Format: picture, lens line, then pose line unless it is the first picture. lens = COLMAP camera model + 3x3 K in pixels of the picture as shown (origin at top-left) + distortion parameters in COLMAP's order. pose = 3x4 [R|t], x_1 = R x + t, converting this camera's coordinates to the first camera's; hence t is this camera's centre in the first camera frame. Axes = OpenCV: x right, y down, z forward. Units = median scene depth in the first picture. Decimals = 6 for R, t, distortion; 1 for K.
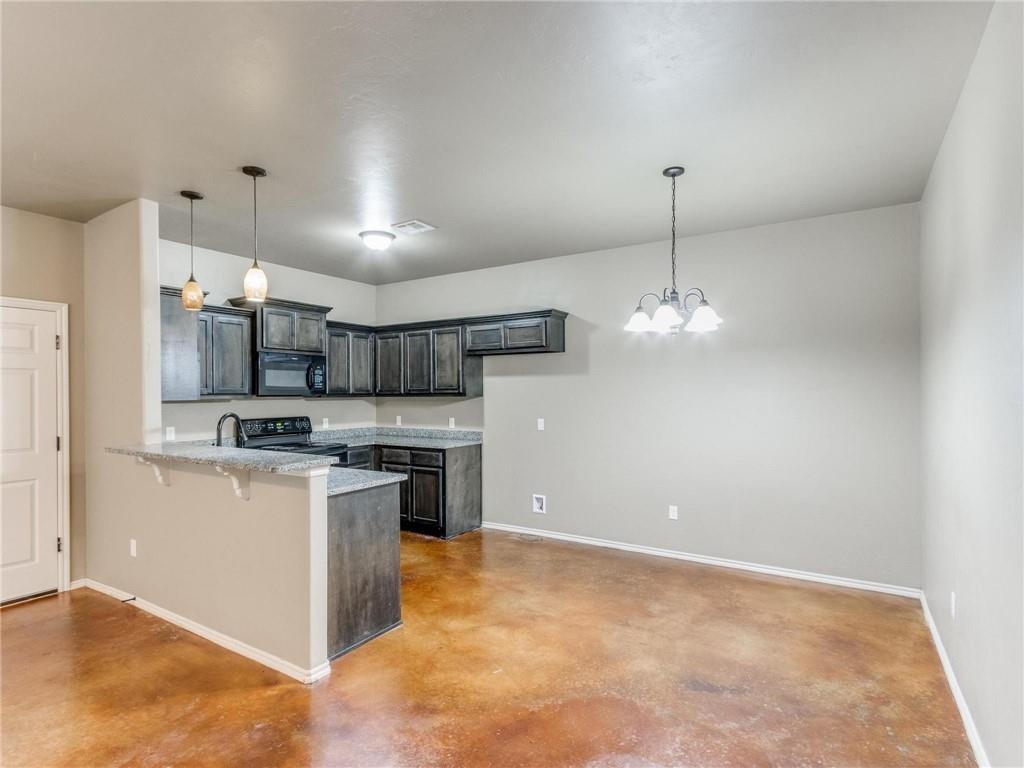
lens RADIAL K [[534.1, 0, 505.1], [0, 534.1, 392.7], [0, 0, 1]] dist [0.001374, 0.001062]
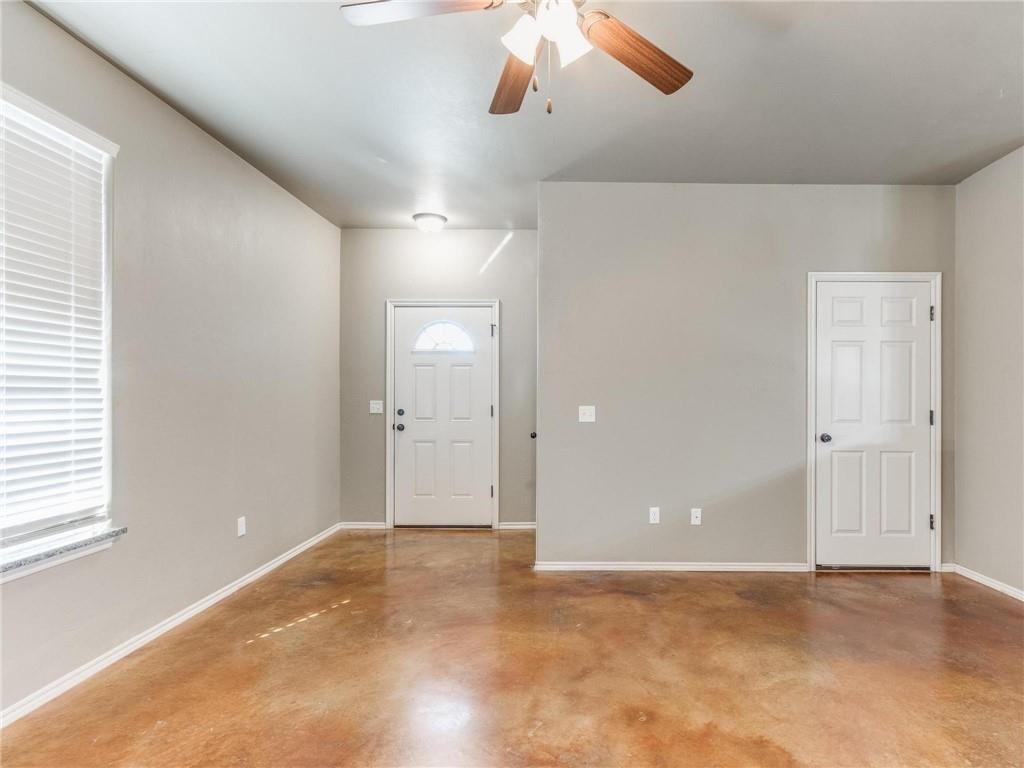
lens RADIAL K [[540.2, 0, 568.4], [0, 540.2, 392.3], [0, 0, 1]] dist [0.002362, -0.000137]
pose [[0.538433, 0.006393, -0.842644, -0.285407], [-0.007942, 0.999965, 0.002511, 0.040832], [0.842631, 0.005340, 0.538465, -0.065348]]
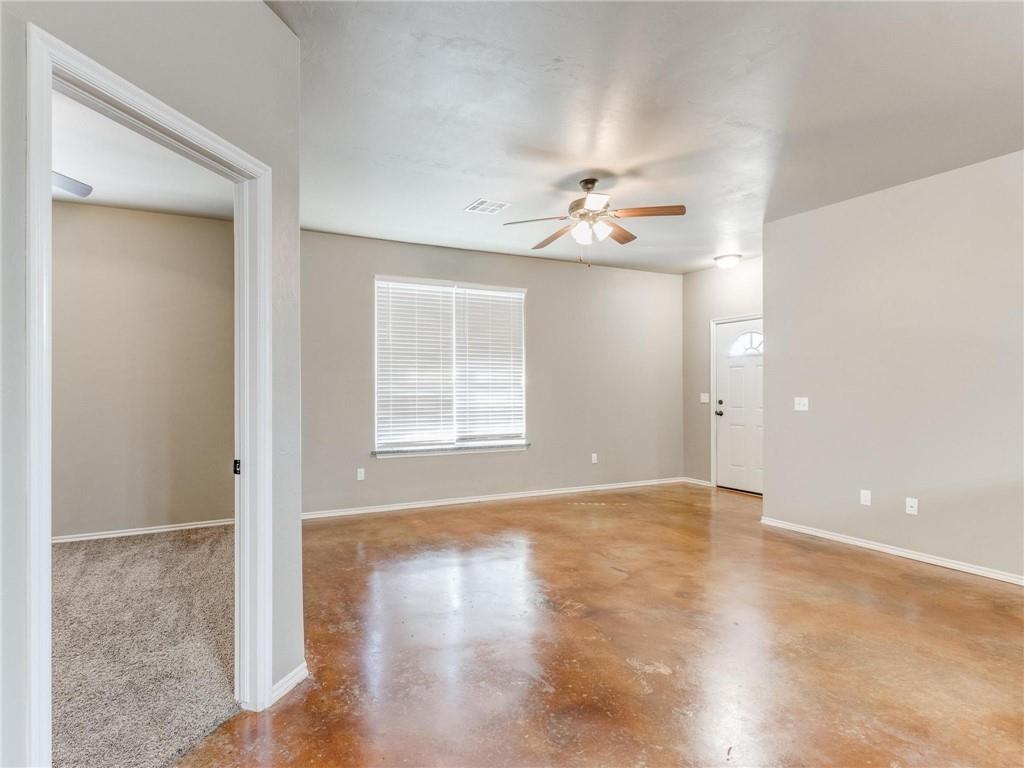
lens RADIAL K [[529.4, 0, 438.2], [0, 529.4, 388.1], [0, 0, 1]] dist [0.000301, -0.000200]
pose [[-0.551085, 0.006288, -0.834426, 0.193712], [0.004730, 0.999979, 0.004412, 0.038434], [0.834436, -0.001516, -0.551103, 0.351009]]
